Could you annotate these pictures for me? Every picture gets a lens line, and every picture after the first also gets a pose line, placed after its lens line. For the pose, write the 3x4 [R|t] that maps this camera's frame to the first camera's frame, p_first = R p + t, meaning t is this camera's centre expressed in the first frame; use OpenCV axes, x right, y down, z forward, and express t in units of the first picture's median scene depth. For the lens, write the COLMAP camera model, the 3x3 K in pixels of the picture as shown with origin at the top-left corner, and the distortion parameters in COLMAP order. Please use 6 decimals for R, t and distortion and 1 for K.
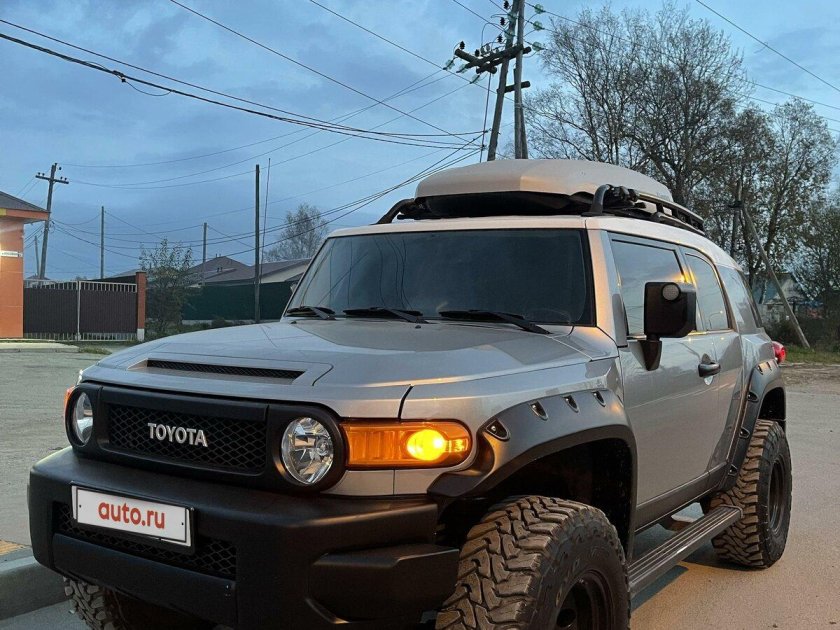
lens RADIAL K [[865.8, 0, 420.0], [0, 865.8, 315.0], [0, 0, 1]] dist [0.003996, 0.002455]
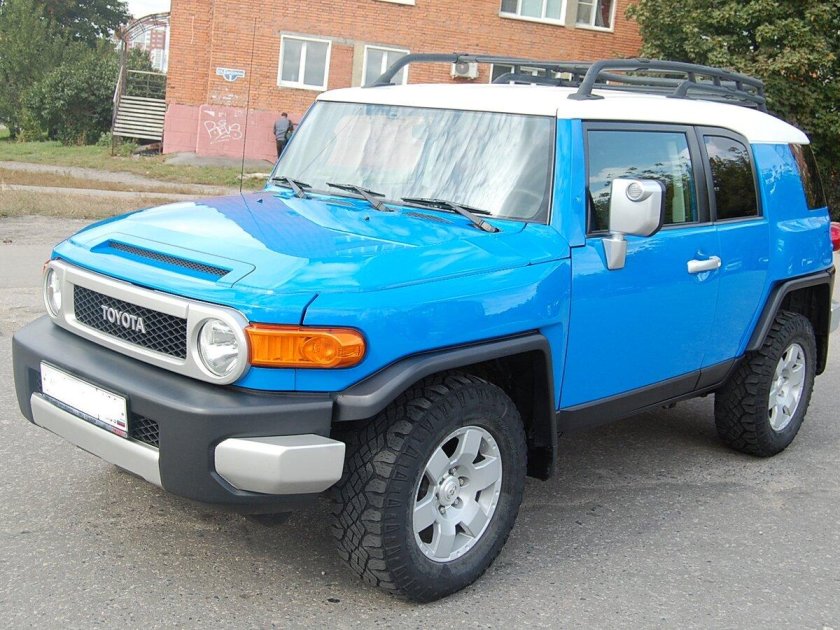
lens RADIAL K [[1113.3, 0, 420.0], [0, 1113.3, 315.0], [0, 0, 1]] dist [-0.218535, -0.003323]
pose [[0.989328, 0.067457, -0.129150, 0.288558], [-0.040646, 0.978960, 0.199961, -0.169737], [0.139921, -0.192577, 0.971255, -0.325997]]
